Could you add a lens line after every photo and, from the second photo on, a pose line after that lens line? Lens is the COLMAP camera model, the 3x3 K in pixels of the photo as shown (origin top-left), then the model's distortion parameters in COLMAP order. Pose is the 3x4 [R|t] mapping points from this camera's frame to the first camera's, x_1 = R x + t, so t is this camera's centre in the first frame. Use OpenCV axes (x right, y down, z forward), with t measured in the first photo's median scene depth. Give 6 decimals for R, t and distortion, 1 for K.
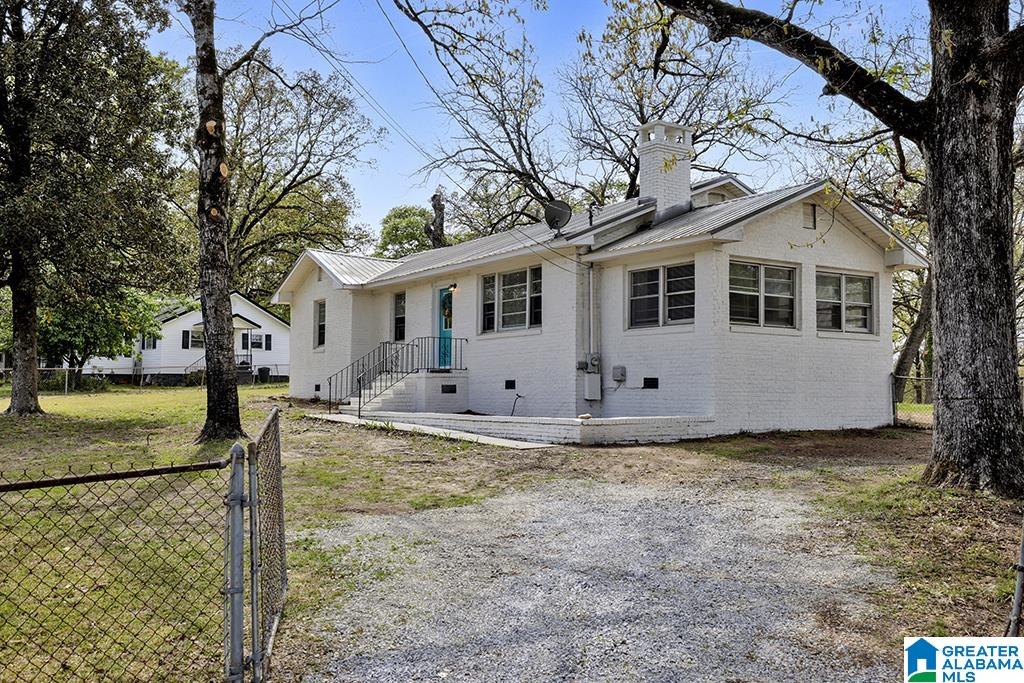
lens RADIAL K [[977.8, 0, 512.0], [0, 977.8, 341.5], [0, 0, 1]] dist [0.011168, -0.004740]
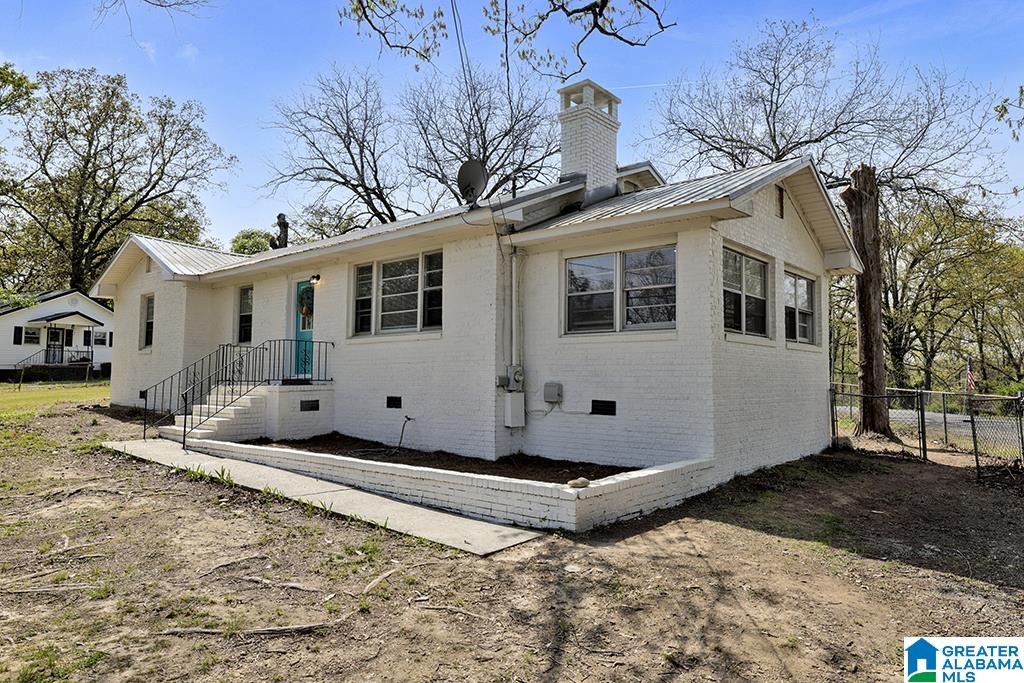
lens RADIAL K [[666.1, 0, 512.0], [0, 666.1, 341.5], [0, 0, 1]] dist [0.003446, 0.000977]
pose [[0.964684, 0.015550, 0.262950, -0.049587], [-0.015520, 0.999877, -0.002191, -0.004684], [-0.262952, -0.001967, 0.964807, 0.436674]]
